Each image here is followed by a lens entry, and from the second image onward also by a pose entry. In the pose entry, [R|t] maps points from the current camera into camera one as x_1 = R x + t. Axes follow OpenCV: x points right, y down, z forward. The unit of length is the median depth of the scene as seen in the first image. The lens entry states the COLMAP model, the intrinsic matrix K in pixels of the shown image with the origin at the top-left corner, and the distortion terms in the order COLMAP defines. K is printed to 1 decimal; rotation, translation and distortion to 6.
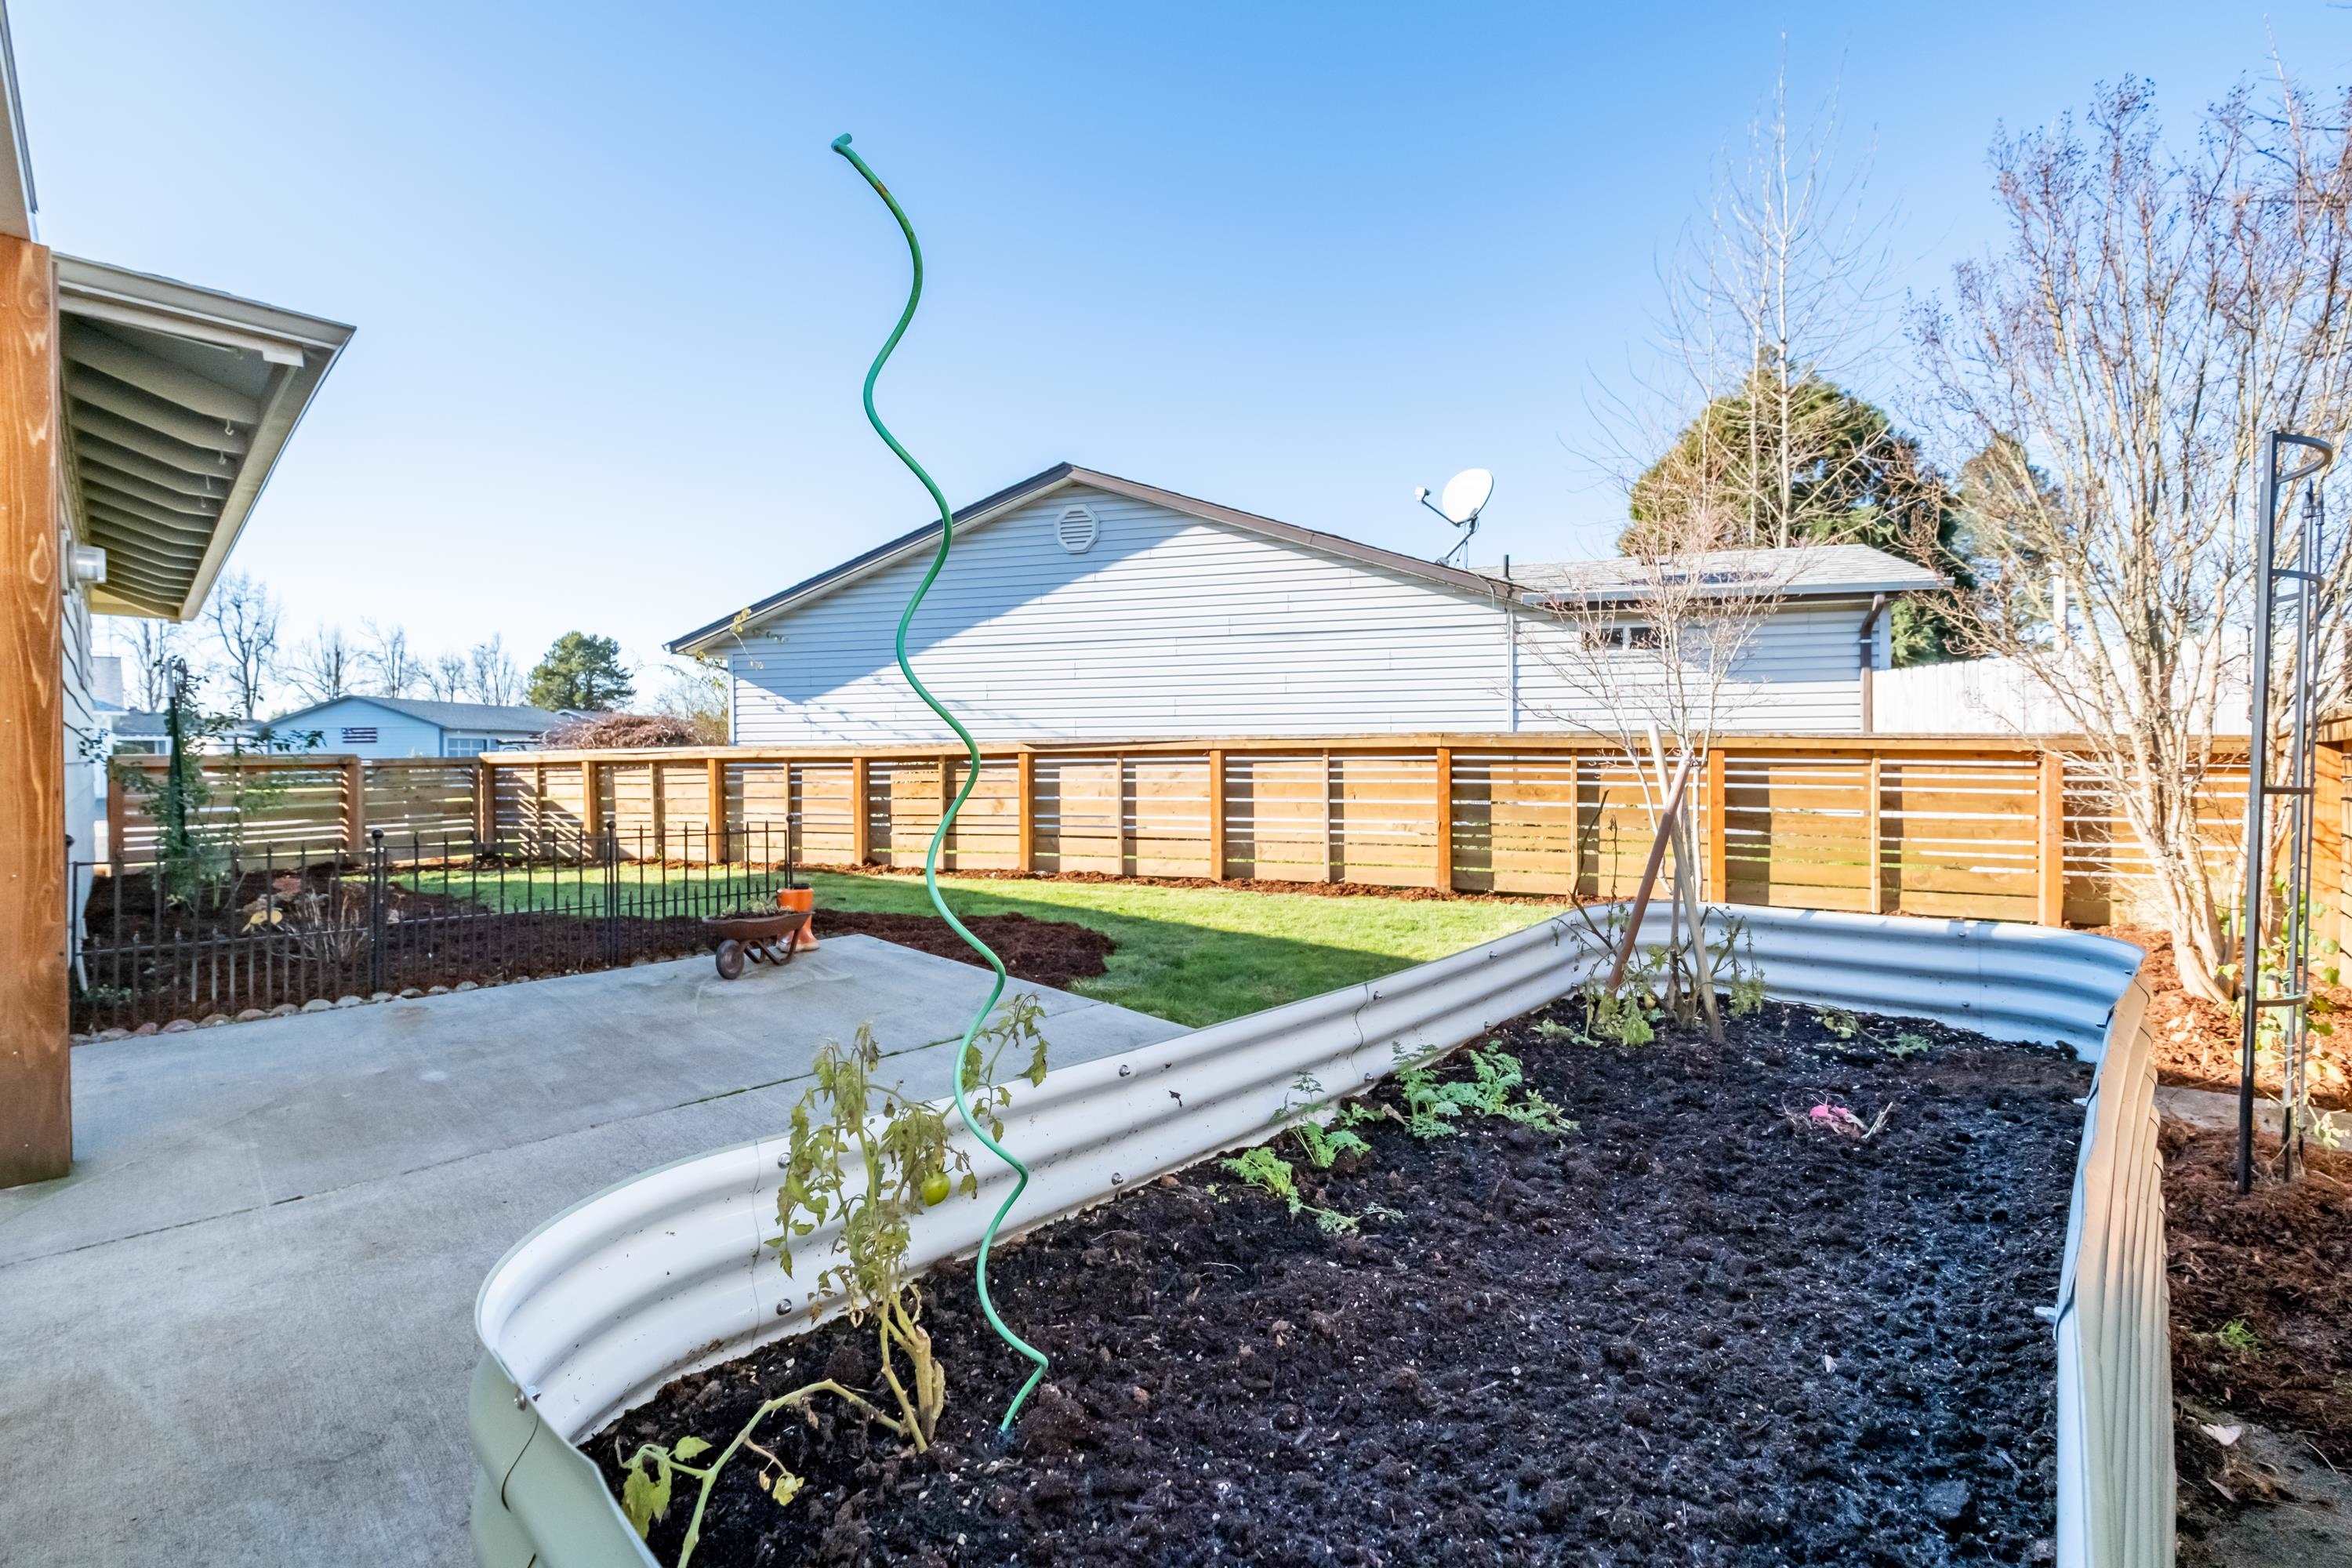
lens RADIAL K [[1023.8, 0, 1182.4], [0, 1023.8, 771.6], [0, 0, 1]] dist [-0.000566, -0.003317]
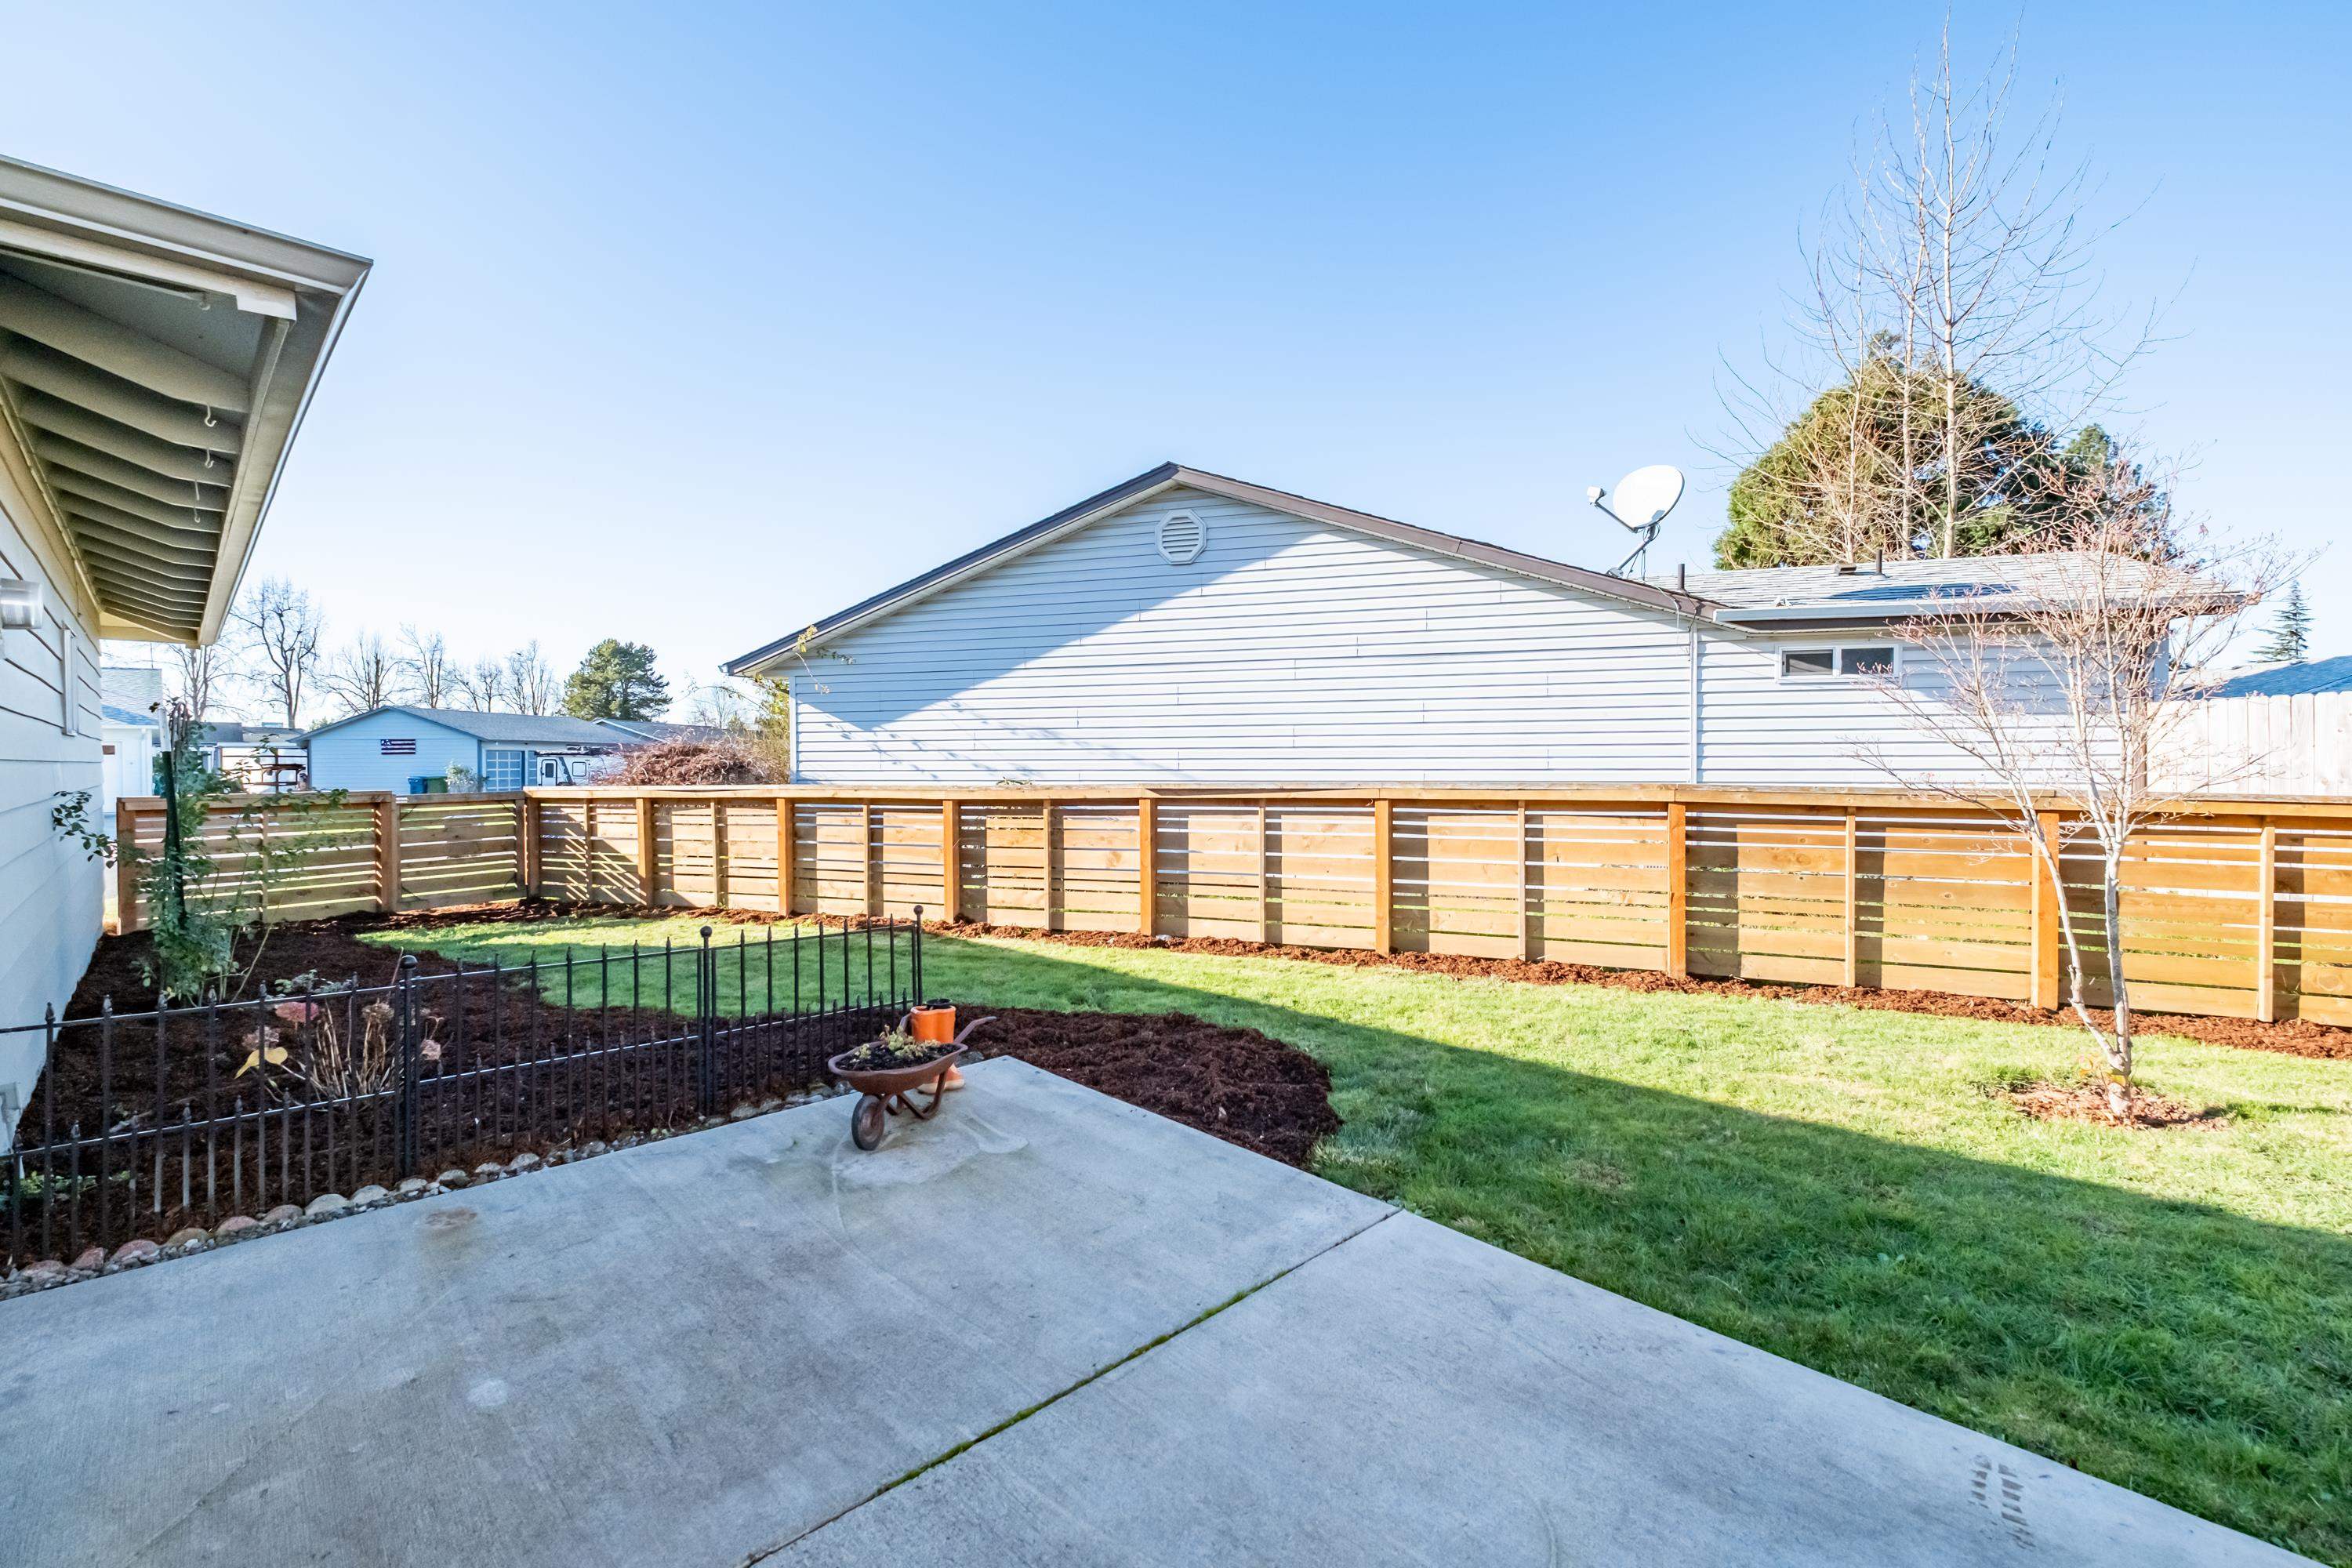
lens RADIAL K [[1023.8, 0, 1174.8], [0, 1023.8, 775.9], [0, 0, 1]] dist [-0.000566, -0.003317]
pose [[0.999575, 0.000825, -0.029153, -0.114242], [-0.000778, 0.999998, 0.001623, -0.041998], [0.029154, -0.001600, 0.999574, 0.150010]]
